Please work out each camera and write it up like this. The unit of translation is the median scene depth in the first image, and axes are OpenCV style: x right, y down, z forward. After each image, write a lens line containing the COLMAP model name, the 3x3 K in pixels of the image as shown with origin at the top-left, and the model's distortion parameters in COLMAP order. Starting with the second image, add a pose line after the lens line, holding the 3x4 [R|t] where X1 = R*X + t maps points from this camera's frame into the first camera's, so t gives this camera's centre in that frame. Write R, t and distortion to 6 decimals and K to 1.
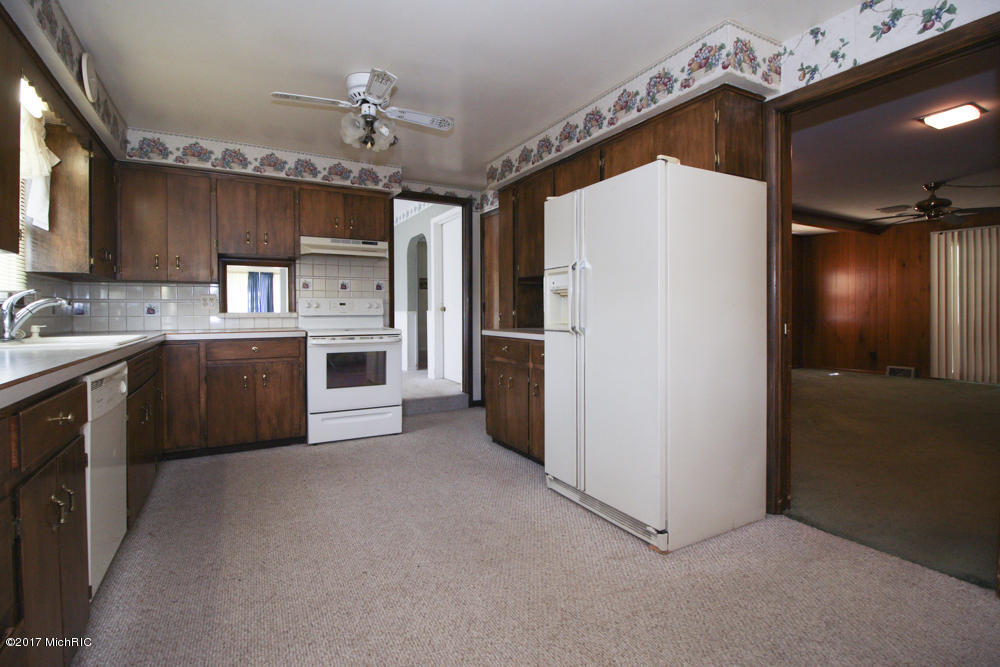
lens RADIAL K [[474.9, 0, 503.5], [0, 474.9, 322.1], [0, 0, 1]] dist [-0.000559, -0.000040]
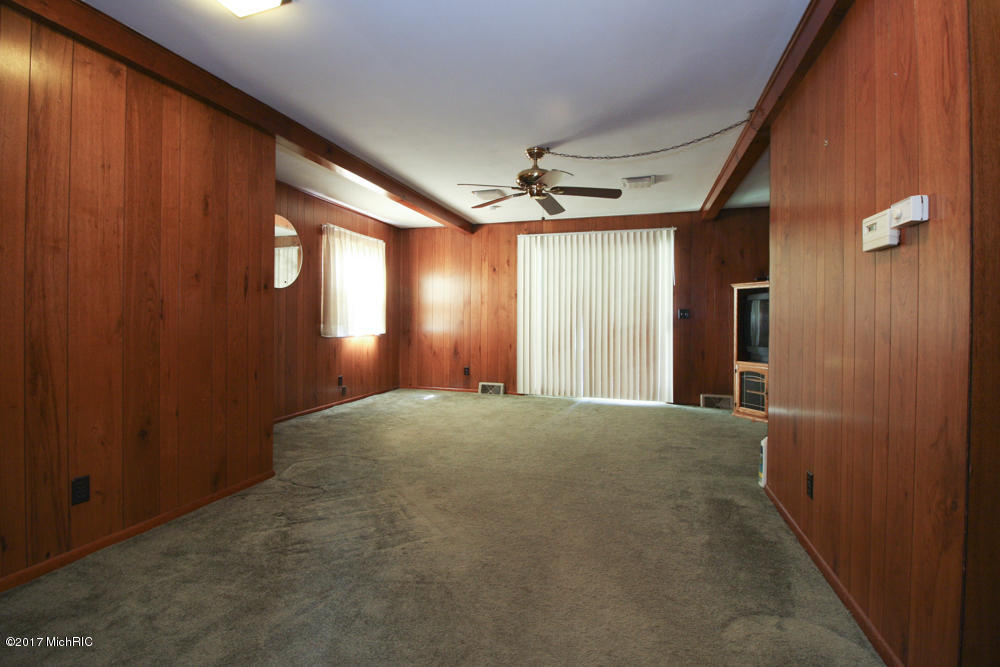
lens RADIAL K [[454.7, 0, 500.0], [0, 454.7, 333.5], [0, 0, 1]] dist [-0.018591, -0.000343]
pose [[0.730629, 0.004462, 0.682761, 0.370081], [-0.001909, 0.999988, -0.004493, 0.006288], [-0.682772, 0.001979, 0.730628, 0.510557]]
